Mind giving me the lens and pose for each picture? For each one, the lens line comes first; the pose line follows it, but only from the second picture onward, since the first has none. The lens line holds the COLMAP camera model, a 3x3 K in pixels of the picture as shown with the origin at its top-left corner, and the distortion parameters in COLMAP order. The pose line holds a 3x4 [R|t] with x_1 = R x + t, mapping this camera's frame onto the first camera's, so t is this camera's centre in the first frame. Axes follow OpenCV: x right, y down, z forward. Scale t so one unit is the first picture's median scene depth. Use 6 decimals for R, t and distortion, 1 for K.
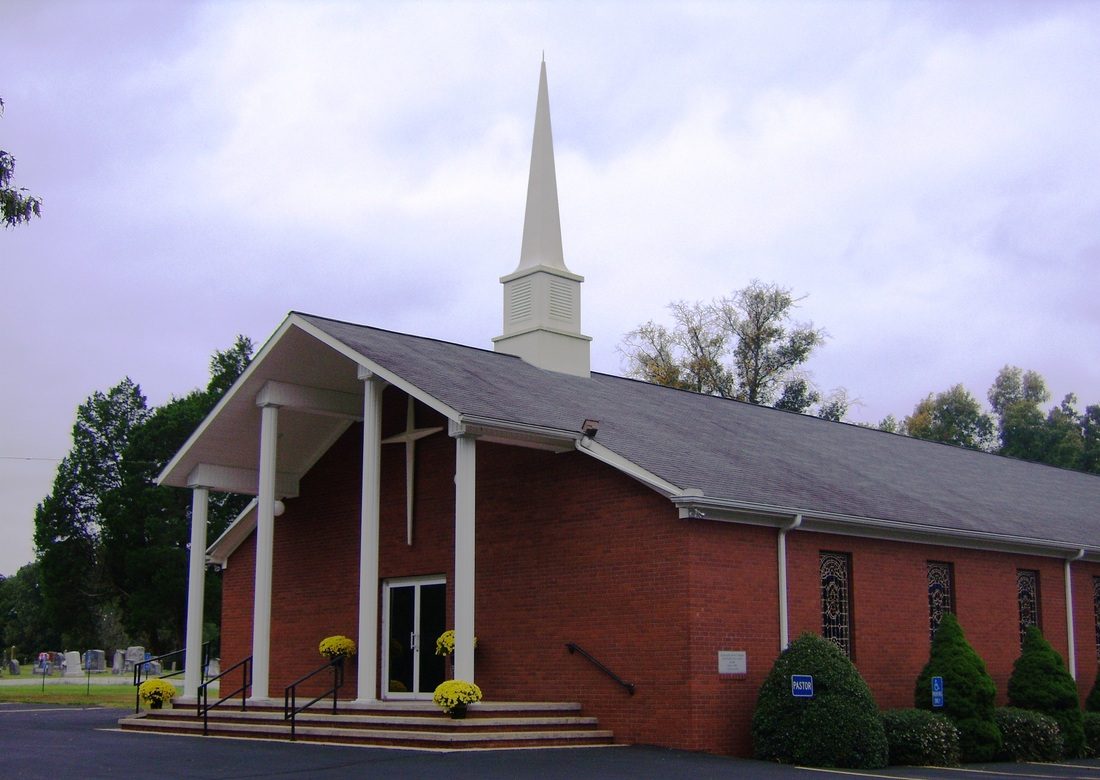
lens RADIAL K [[1455.4, 0, 549.6], [0, 1455.4, 405.1], [0, 0, 1]] dist [-0.121190, 0.010372]
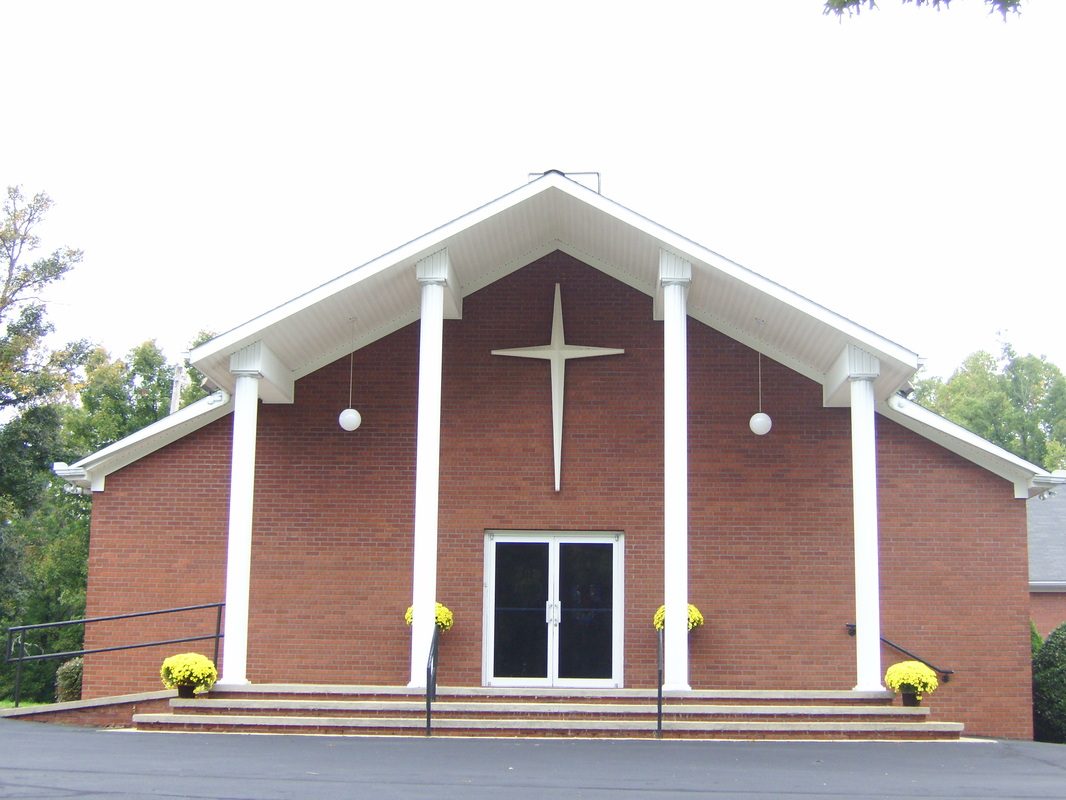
lens RADIAL K [[1689.2, 0, 533.0], [0, 1689.2, 400.0], [0, 0, 1]] dist [-0.085873, -0.064002]
pose [[0.706388, 0.130978, 0.695601, -0.753614], [-0.146811, 0.988471, -0.037035, 0.084261], [-0.692432, -0.075961, 0.717473, 0.359251]]
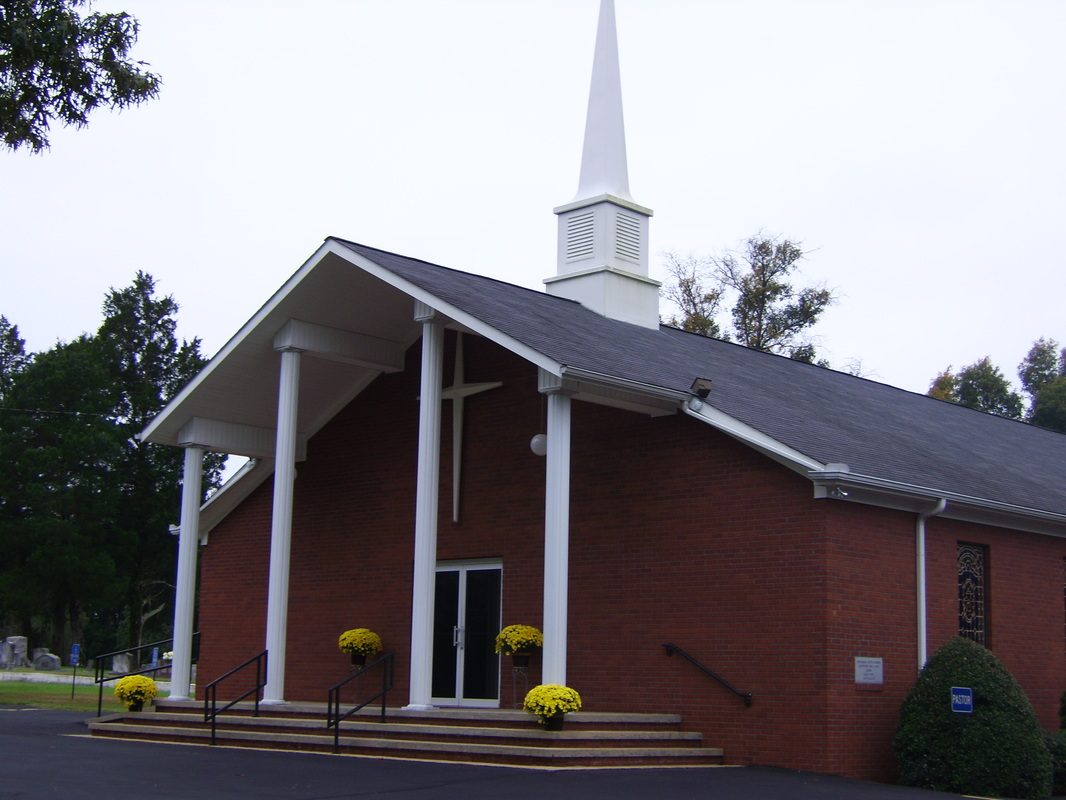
lens RADIAL K [[1689.2, 0, 533.0], [0, 1689.2, 400.0], [0, 0, 1]] dist [-0.085873, -0.064002]
pose [[0.998300, 0.031830, 0.048821, -0.102226], [-0.032723, 0.999310, 0.017594, 0.007526], [-0.048227, -0.019161, 0.998653, 0.026946]]
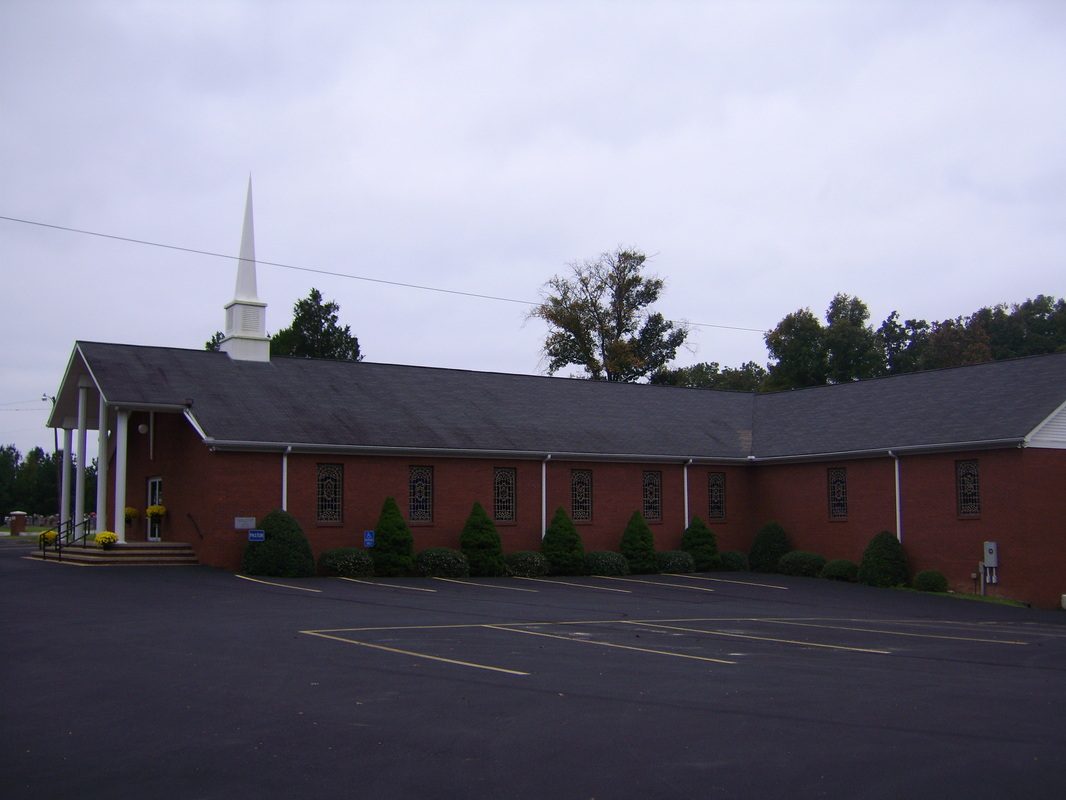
lens RADIAL K [[1182.8, 0, 533.0], [0, 1182.8, 400.0], [0, 0, 1]] dist [-0.134744, 0.062158]
pose [[0.986105, -0.025046, -0.164226, 0.646740], [0.038958, 0.995867, 0.082043, -0.086372], [0.161492, -0.087301, 0.983005, -0.404343]]
